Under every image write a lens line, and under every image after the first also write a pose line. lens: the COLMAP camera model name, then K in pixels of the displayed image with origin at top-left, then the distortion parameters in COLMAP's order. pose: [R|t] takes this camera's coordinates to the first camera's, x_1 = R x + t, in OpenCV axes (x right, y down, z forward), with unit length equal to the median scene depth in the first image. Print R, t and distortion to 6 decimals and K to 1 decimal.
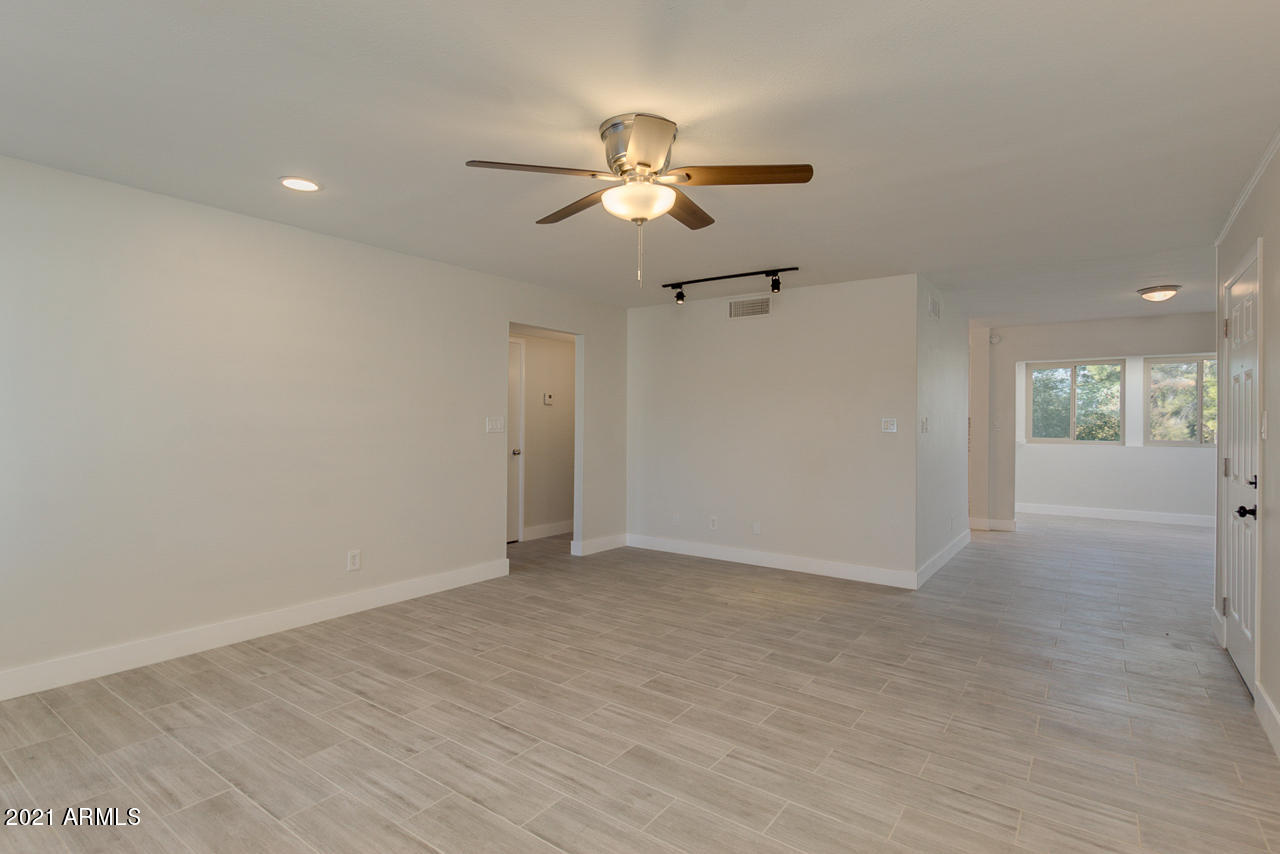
lens RADIAL K [[629.6, 0, 629.8], [0, 629.6, 425.7], [0, 0, 1]] dist [0.014892, -0.007145]
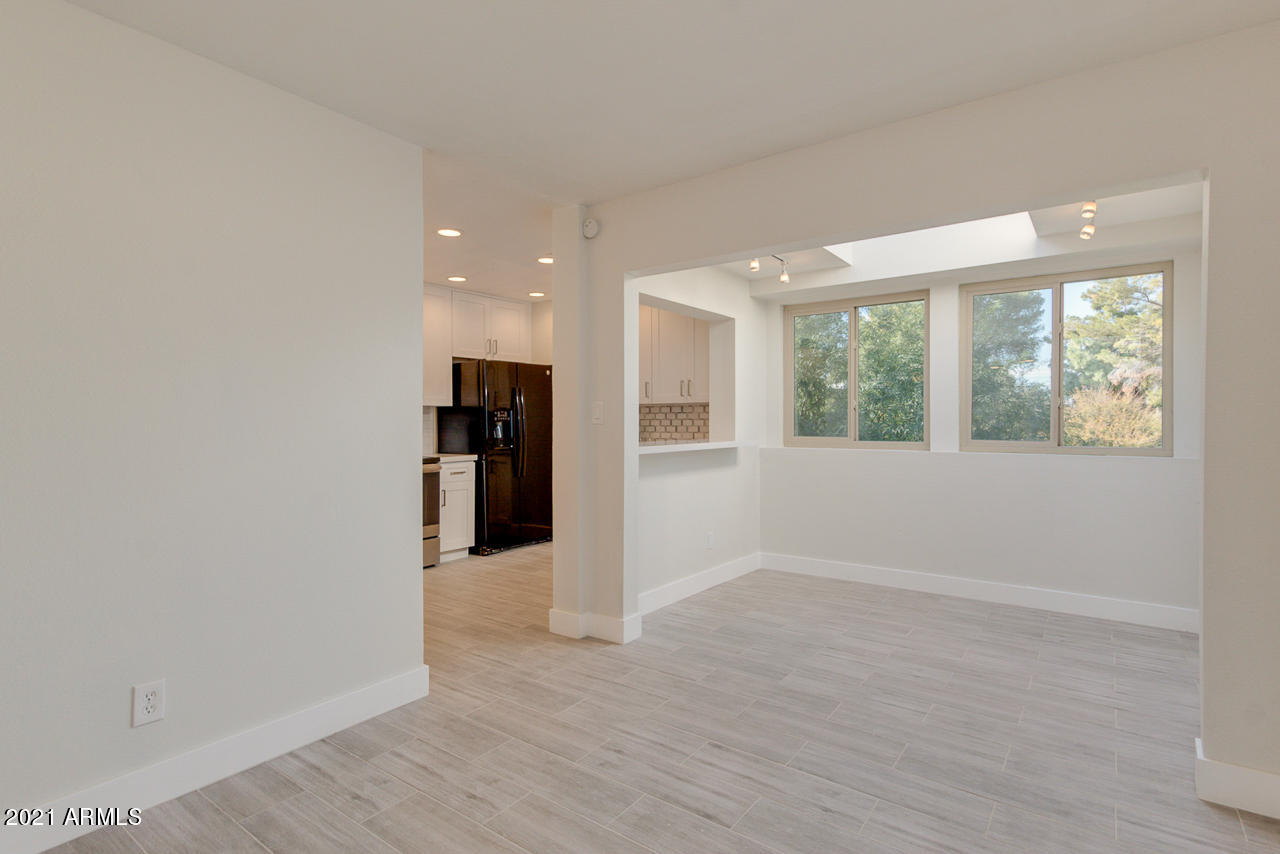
lens RADIAL K [[629.6, 0, 638.7], [0, 629.6, 421.1], [0, 0, 1]] dist [0.014892, -0.007145]
pose [[0.999950, -0.009290, 0.003734, 1.413554], [0.009313, 0.999938, -0.006150, 0.019331], [-0.003676, 0.006185, 0.999974, 1.247249]]
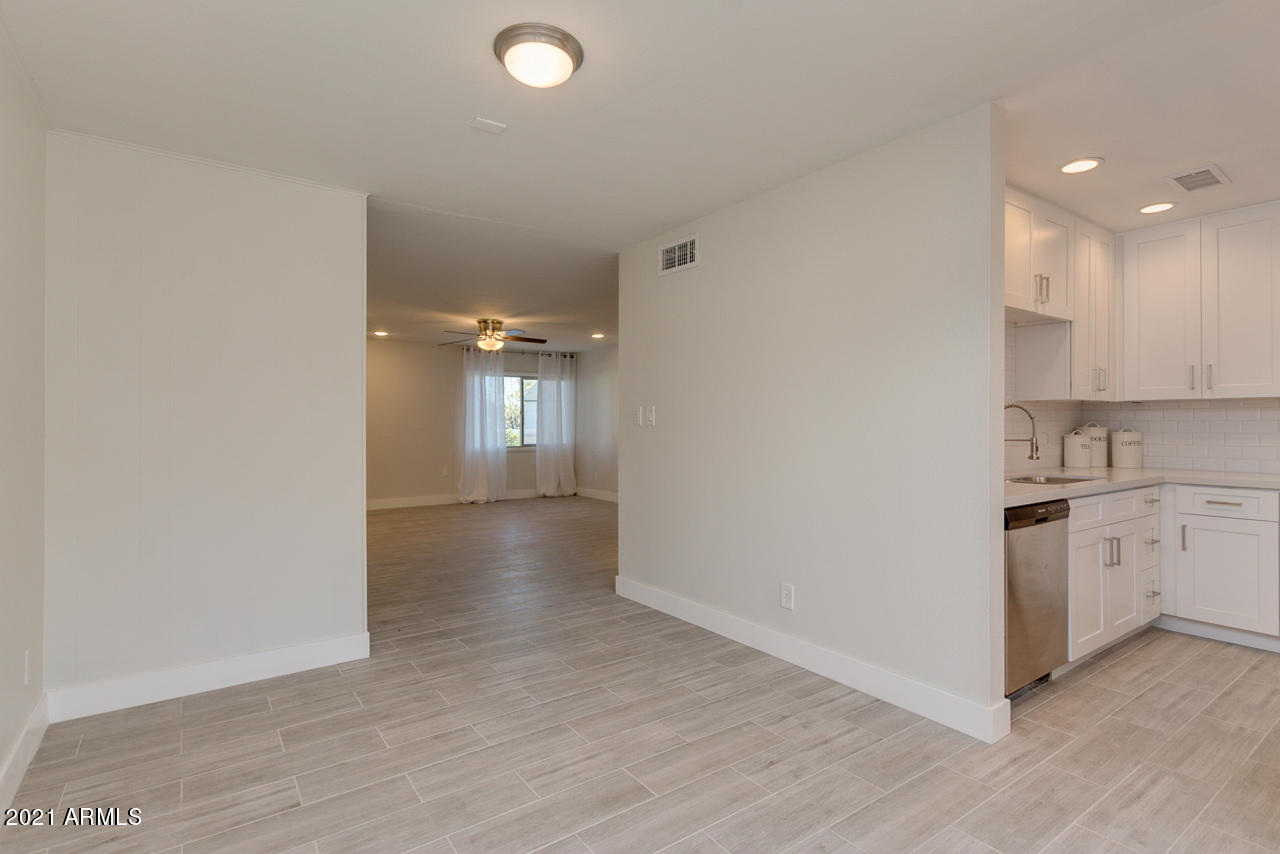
lens RADIAL K [[629.6, 0, 646.2], [0, 629.6, 426.0], [0, 0, 1]] dist [0.014892, -0.007145]
pose [[-0.305106, -0.003167, -0.952313, 1.932392], [-0.006204, 0.999980, -0.001338, 0.020963], [0.952298, 0.005500, -0.305119, 1.937002]]
